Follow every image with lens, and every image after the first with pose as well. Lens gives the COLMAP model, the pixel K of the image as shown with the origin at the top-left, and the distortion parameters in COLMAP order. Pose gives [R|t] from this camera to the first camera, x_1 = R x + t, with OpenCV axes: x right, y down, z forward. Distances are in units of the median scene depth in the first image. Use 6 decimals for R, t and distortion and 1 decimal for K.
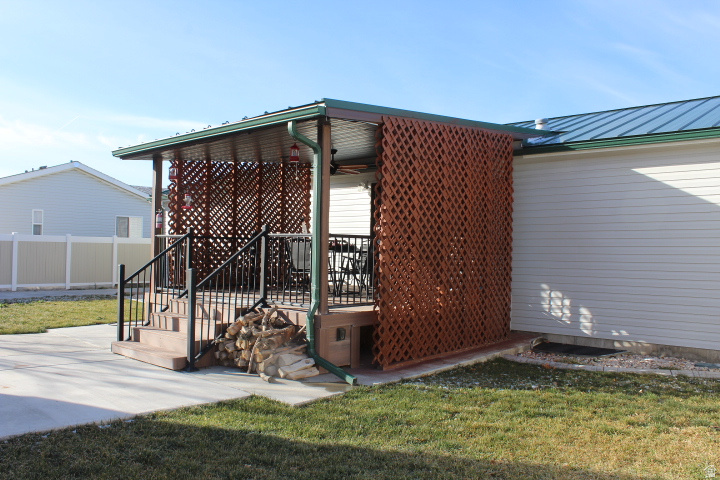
lens RADIAL K [[604.5, 0, 359.7], [0, 604.5, 233.1], [0, 0, 1]] dist [-0.124558, 0.100789]
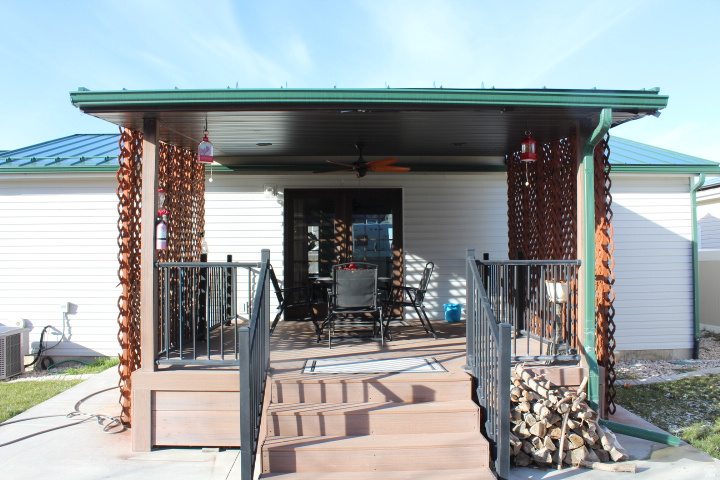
lens RADIAL K [[604.5, 0, 365.7], [0, 604.5, 245.8], [0, 0, 1]] dist [-0.124558, 0.100789]
pose [[0.709516, -0.002065, 0.704687, -0.648336], [-0.000325, 0.999995, 0.003257, -0.016729], [-0.704690, -0.002539, 0.709511, 0.543135]]
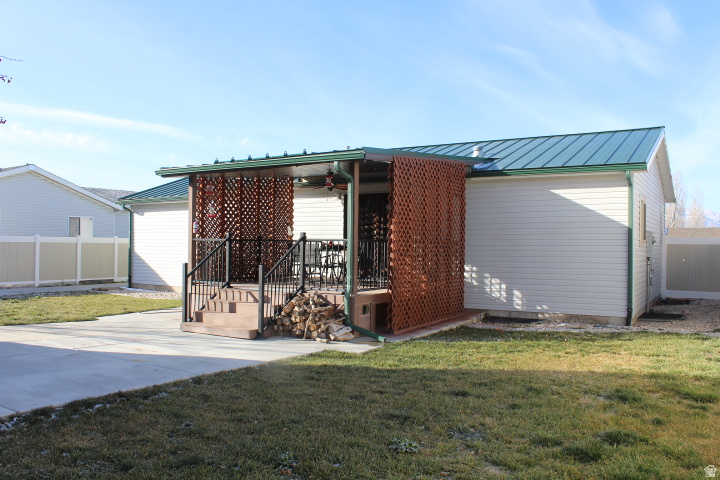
lens RADIAL K [[604.5, 0, 360.3], [0, 604.5, 241.1], [0, 0, 1]] dist [-0.124558, 0.100789]
pose [[0.983821, -0.005839, 0.179060, -0.246000], [0.001799, 0.999740, 0.022716, -0.022153], [-0.179146, -0.022026, 0.983576, -0.327224]]
